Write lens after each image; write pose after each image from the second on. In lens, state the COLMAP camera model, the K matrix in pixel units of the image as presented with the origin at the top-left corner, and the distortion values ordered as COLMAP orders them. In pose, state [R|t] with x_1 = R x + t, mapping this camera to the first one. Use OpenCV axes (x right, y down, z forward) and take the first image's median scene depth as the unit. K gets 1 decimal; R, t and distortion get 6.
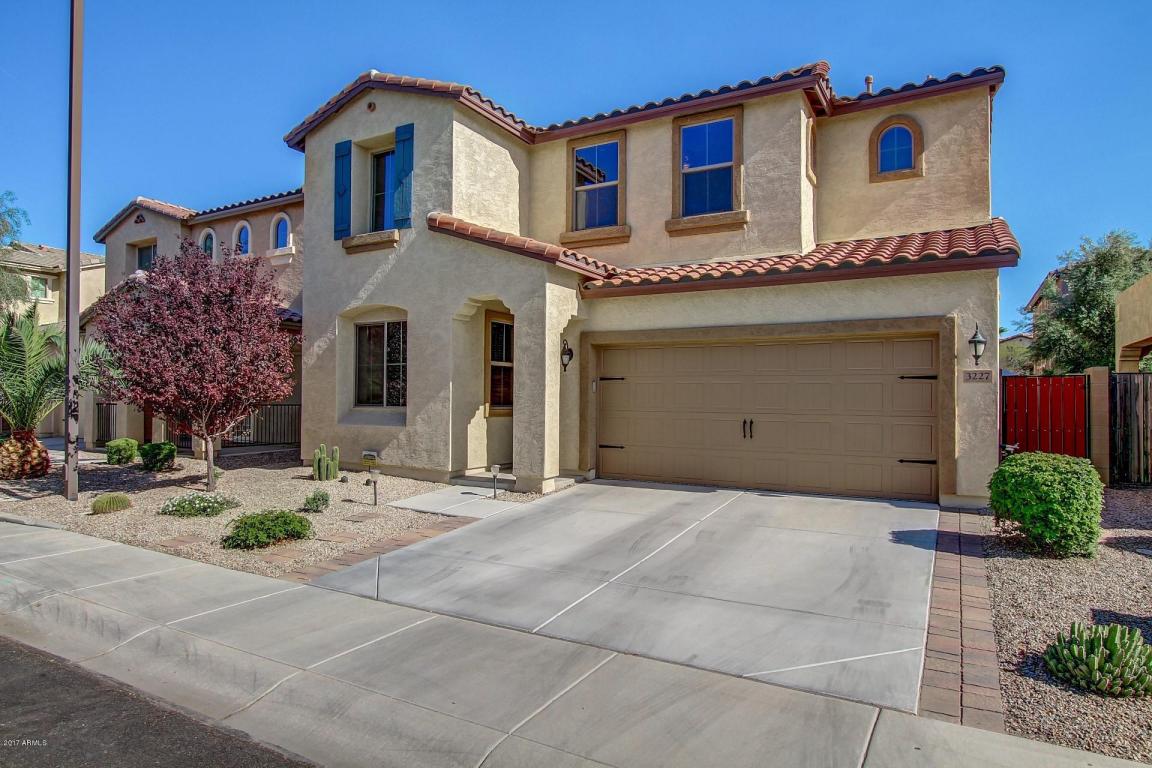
lens RADIAL K [[670.8, 0, 566.1], [0, 670.8, 386.8], [0, 0, 1]] dist [-0.025488, 0.006129]
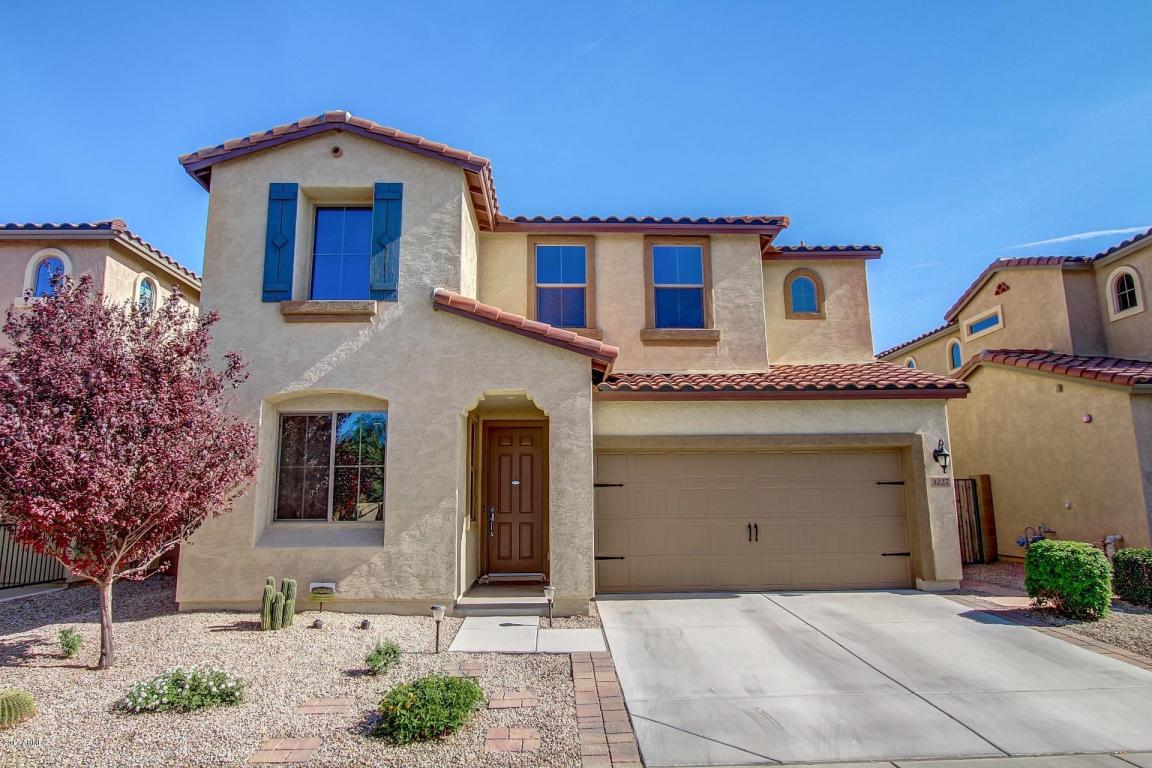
lens RADIAL K [[670.8, 0, 573.1], [0, 670.8, 389.9], [0, 0, 1]] dist [-0.025488, 0.006129]
pose [[0.853409, 0.072347, 0.516197, -0.477584], [0.006802, 0.988691, -0.149815, -0.003297], [-0.521198, 0.131364, 0.843265, 0.203711]]
